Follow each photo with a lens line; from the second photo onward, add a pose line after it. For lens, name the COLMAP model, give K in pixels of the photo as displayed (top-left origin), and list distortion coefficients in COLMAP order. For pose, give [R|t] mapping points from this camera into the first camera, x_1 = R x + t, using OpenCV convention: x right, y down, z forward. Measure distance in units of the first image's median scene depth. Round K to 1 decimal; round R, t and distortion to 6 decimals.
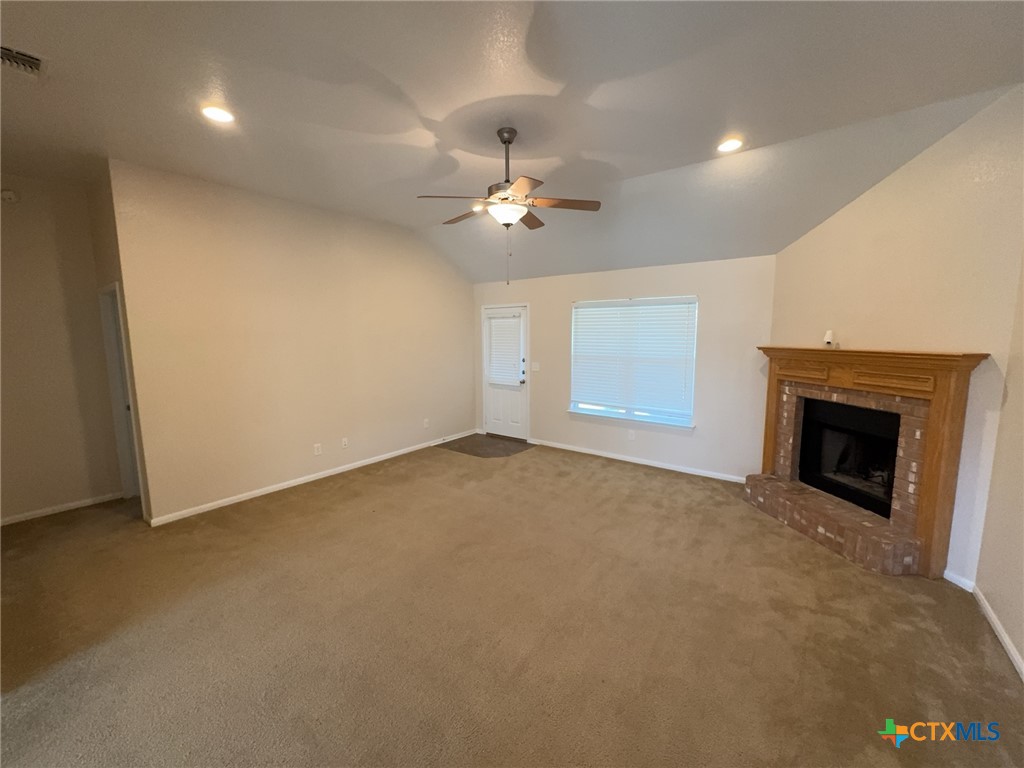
lens RADIAL K [[410.2, 0, 510.6], [0, 410.2, 384.7], [0, 0, 1]] dist [-0.000723, -0.000262]
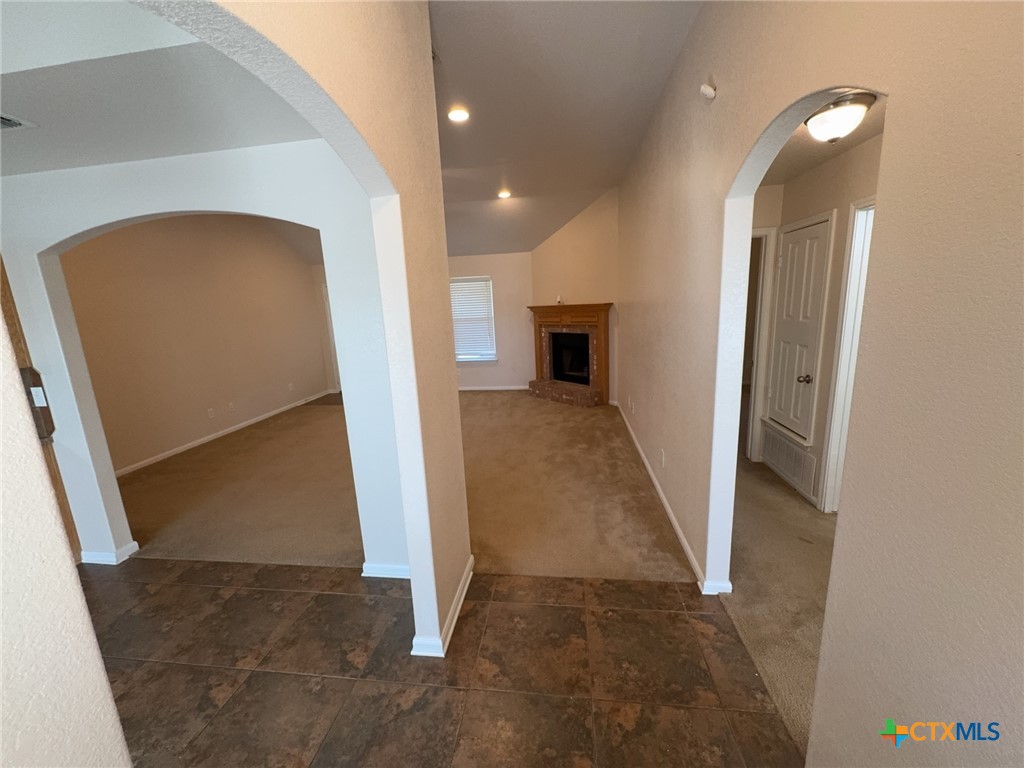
lens RADIAL K [[410.2, 0, 510.6], [0, 410.2, 384.7], [0, 0, 1]] dist [-0.000723, -0.000262]
pose [[0.869114, -0.133336, 0.476301, -0.385044], [0.104129, 0.990722, 0.087337, 0.090096], [-0.483526, -0.026309, 0.874934, -0.577012]]
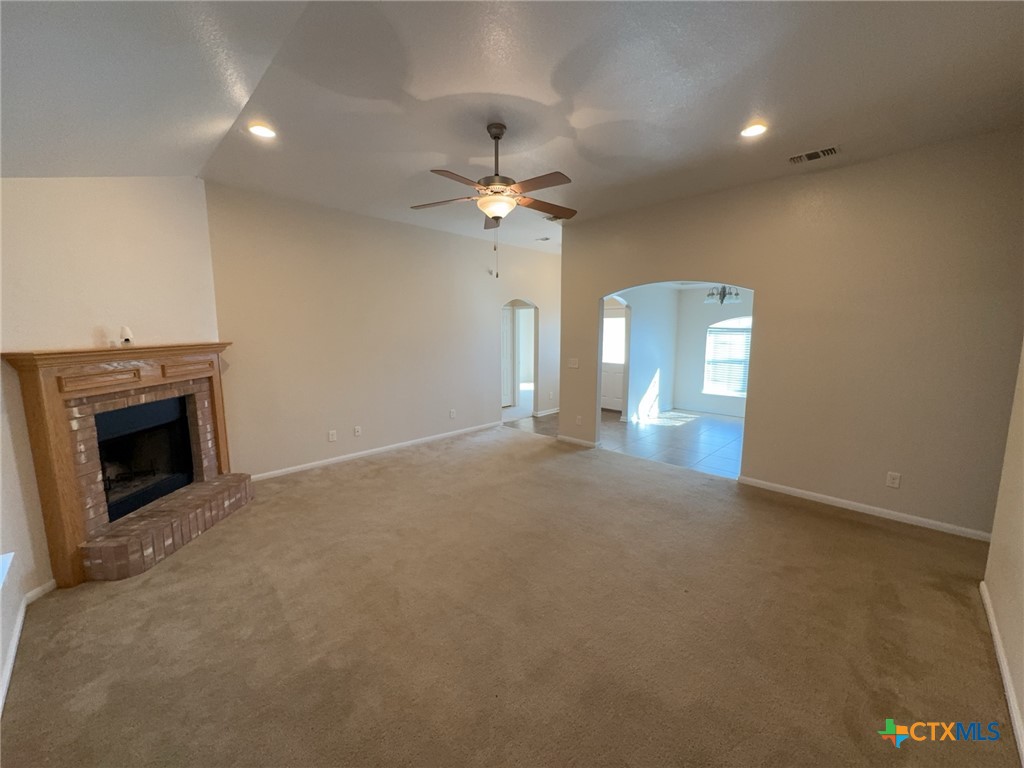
lens RADIAL K [[410.2, 0, 510.6], [0, 410.2, 384.7], [0, 0, 1]] dist [-0.000723, -0.000262]
pose [[-0.992049, -0.008911, 0.125534, -0.147462], [0.023367, 0.967104, 0.253305, -0.216063], [-0.123661, 0.254224, -0.959207, 1.788767]]
